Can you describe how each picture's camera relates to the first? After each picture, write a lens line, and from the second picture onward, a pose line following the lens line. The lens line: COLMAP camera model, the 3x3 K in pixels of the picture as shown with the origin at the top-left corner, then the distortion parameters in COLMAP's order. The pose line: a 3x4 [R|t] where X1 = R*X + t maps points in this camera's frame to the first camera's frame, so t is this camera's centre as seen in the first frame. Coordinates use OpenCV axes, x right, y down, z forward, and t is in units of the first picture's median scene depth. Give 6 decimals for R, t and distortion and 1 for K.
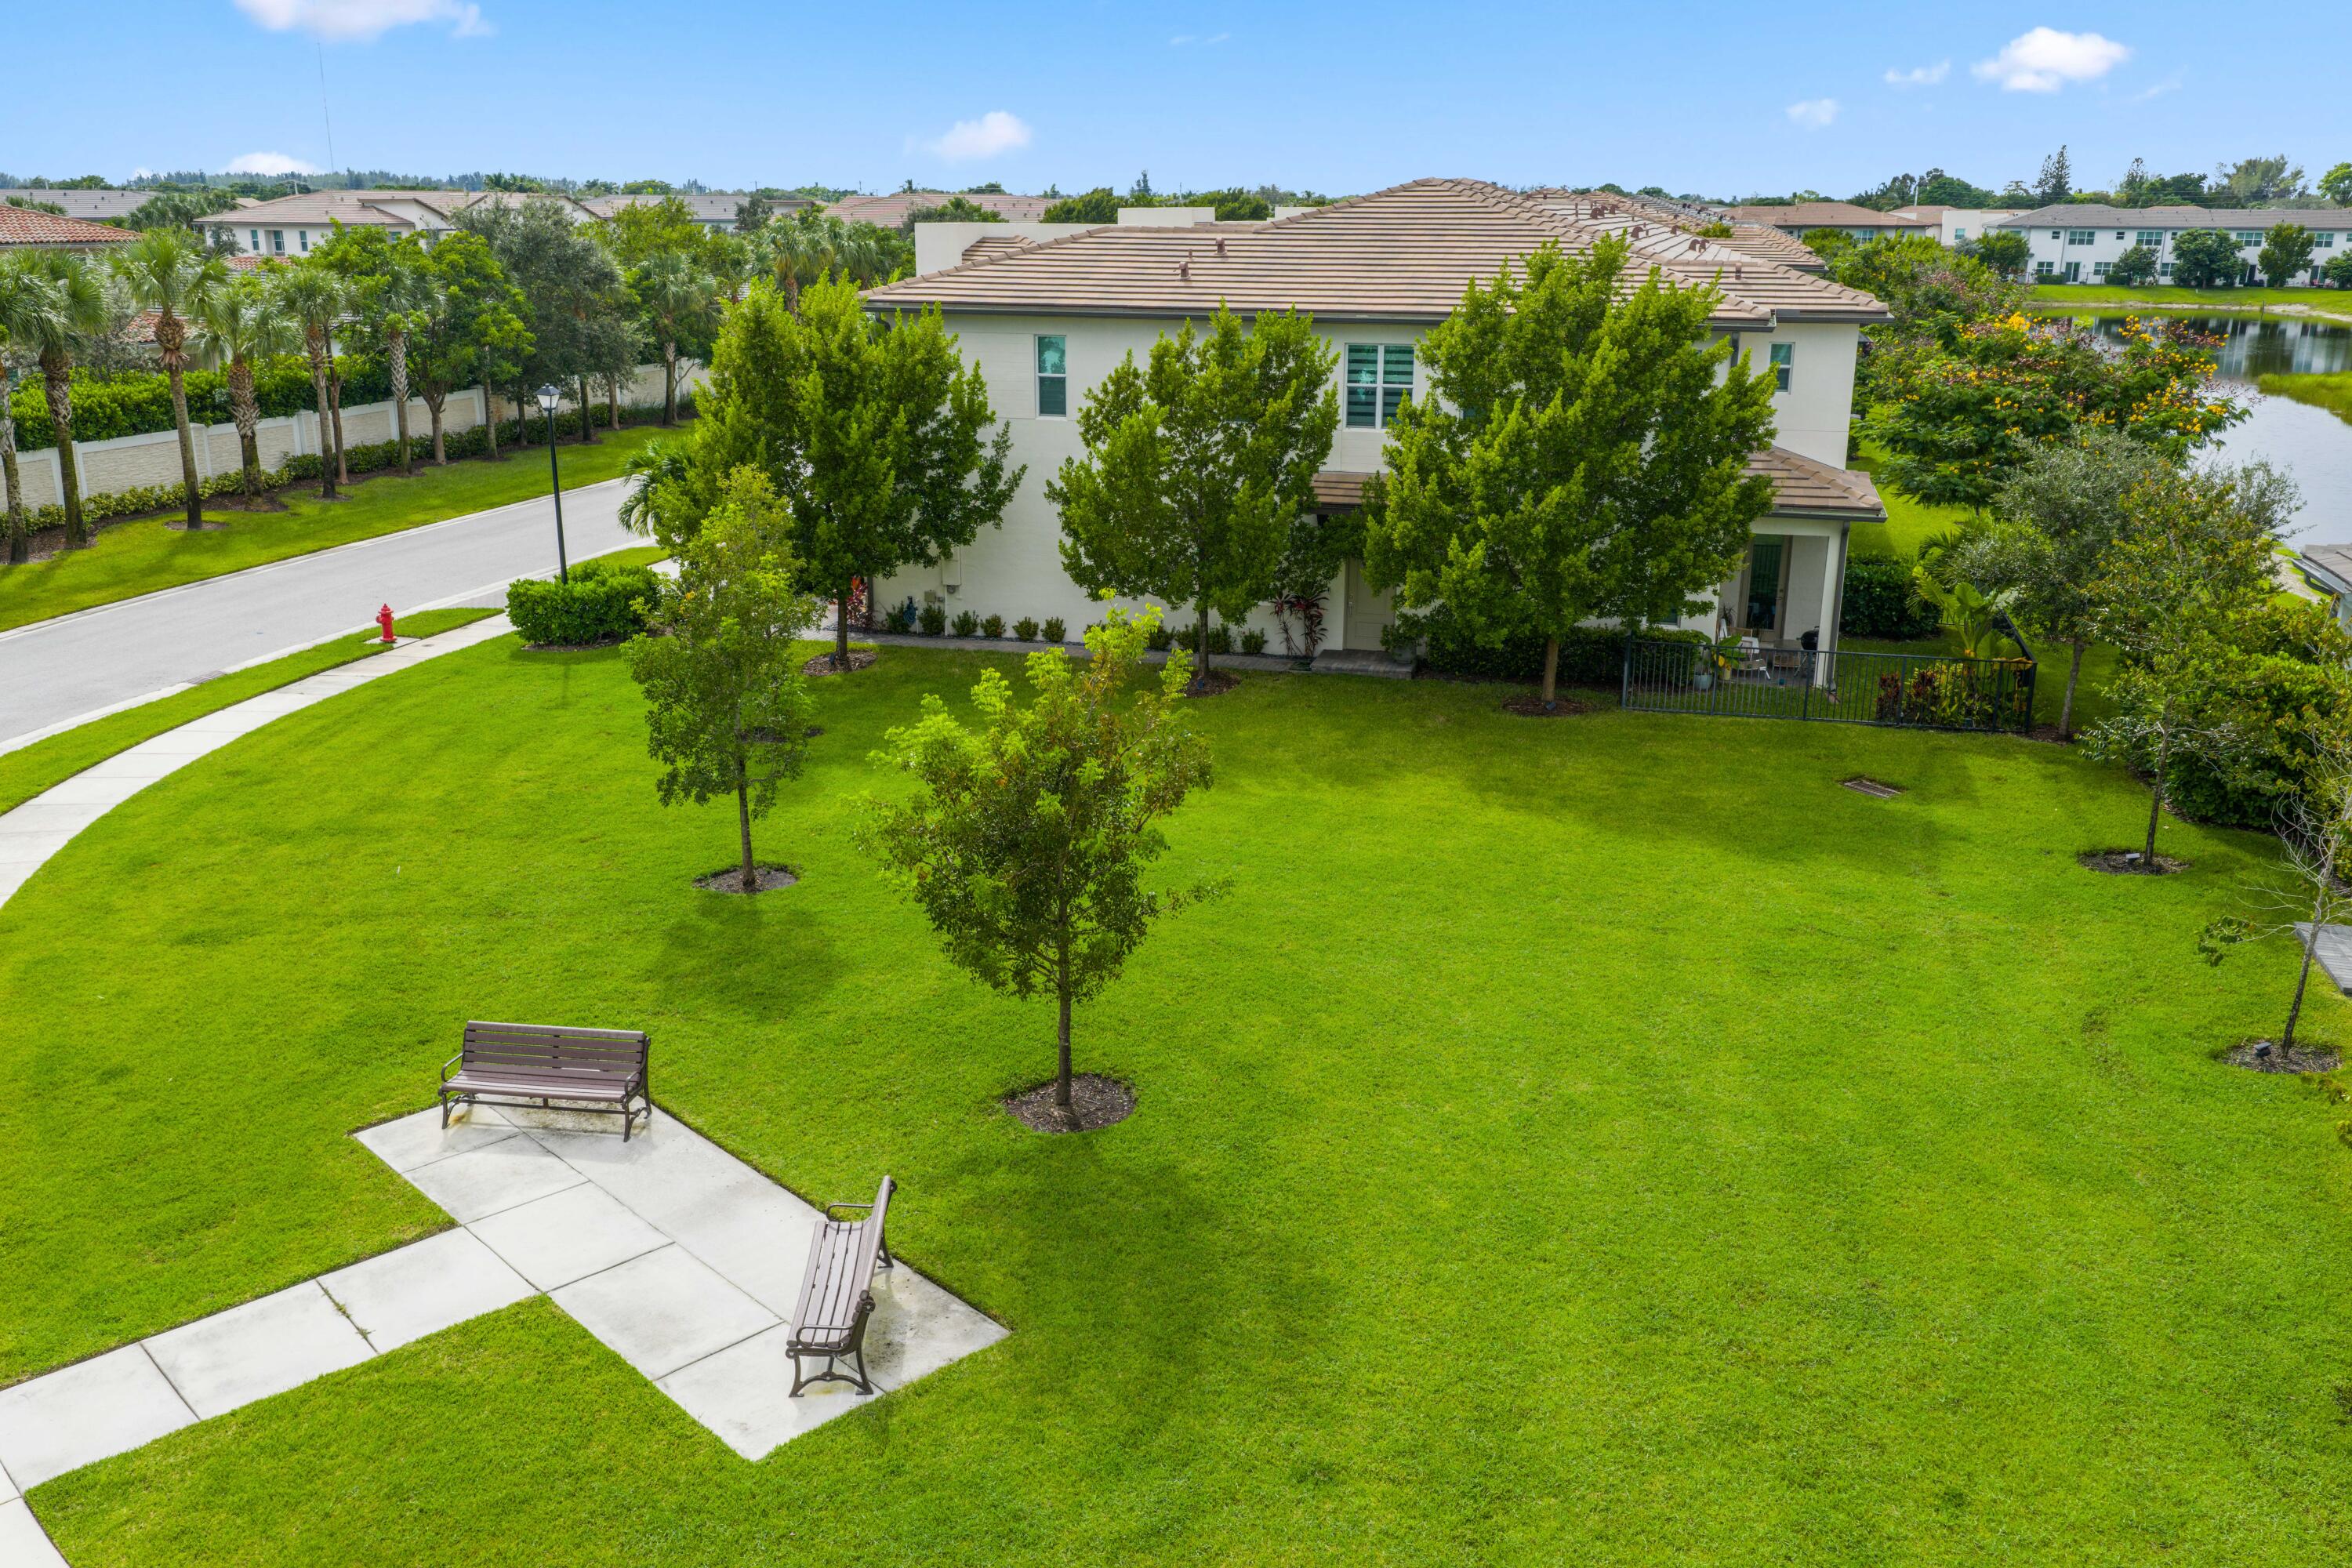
lens RADIAL K [[1945.9, 0, 1181.8], [0, 1945.9, 785.7], [0, 0, 1]] dist [0.028177, -0.047310]
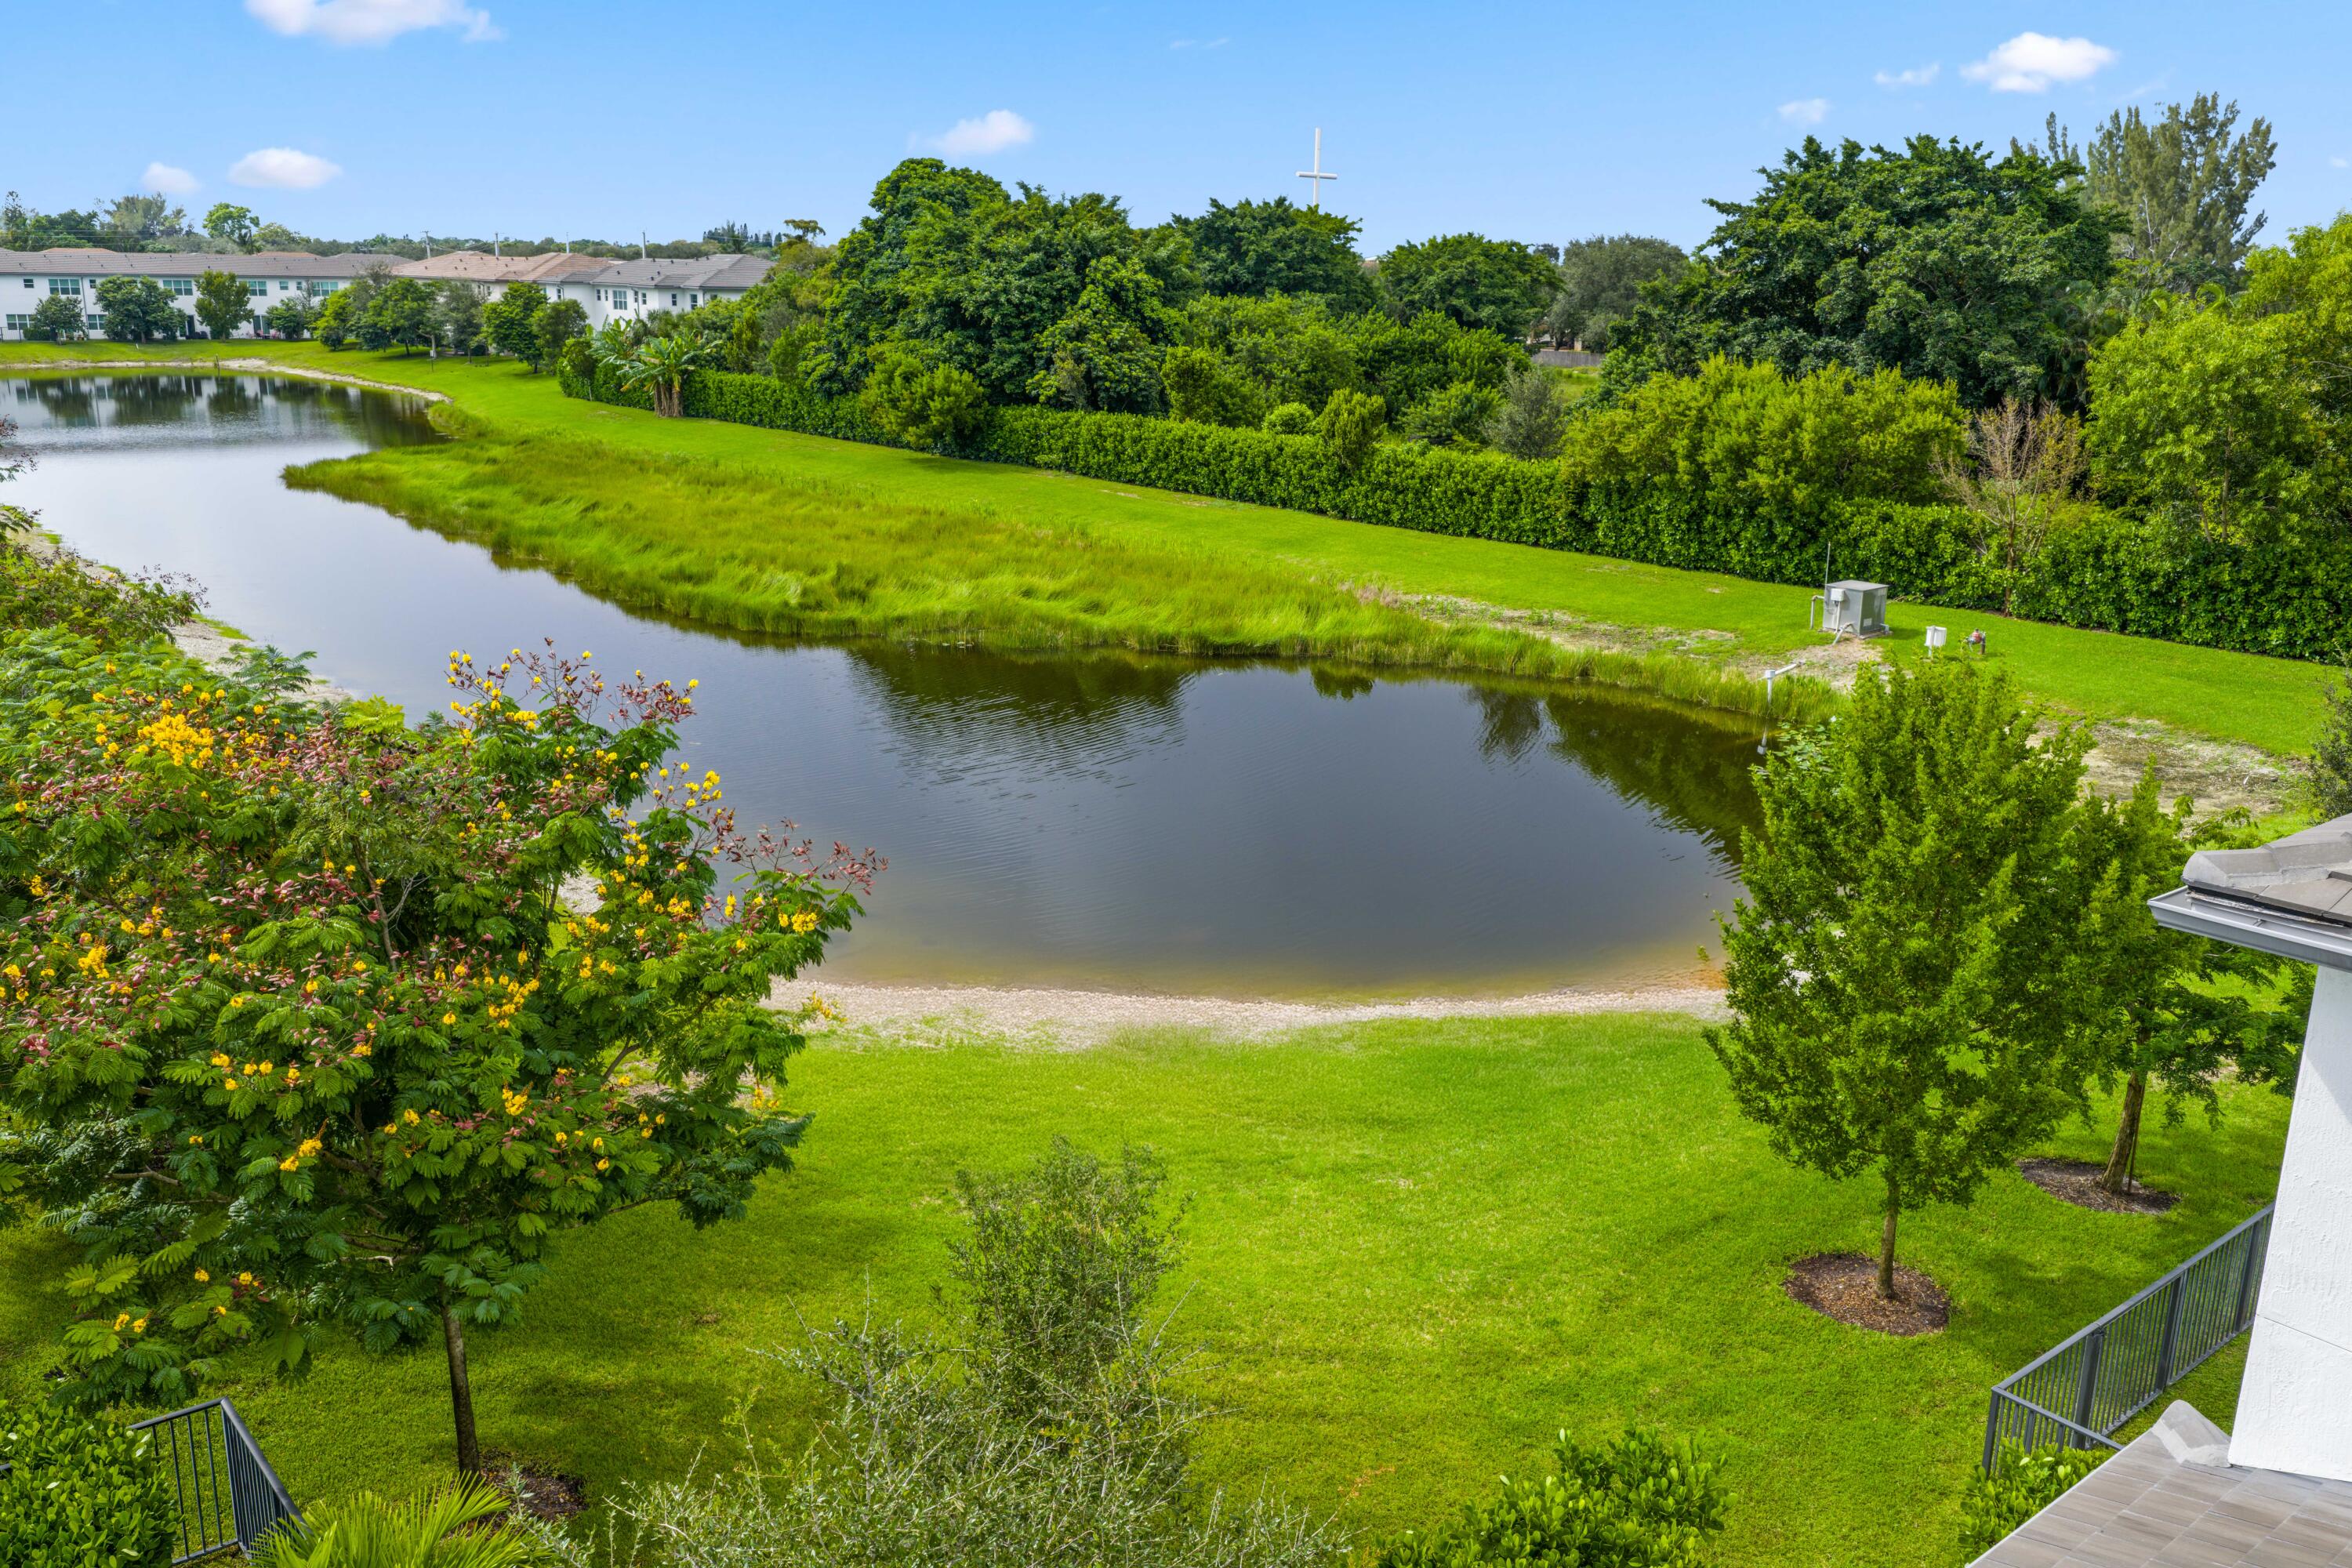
lens RADIAL K [[1945.9, 0, 1181.8], [0, 1945.9, 785.7], [0, 0, 1]] dist [0.028177, -0.047310]
pose [[0.572203, -0.204022, 0.794329, 0.045550], [0.217406, 0.971645, 0.092955, -0.038690], [-0.790771, 0.119503, 0.600334, 0.116361]]
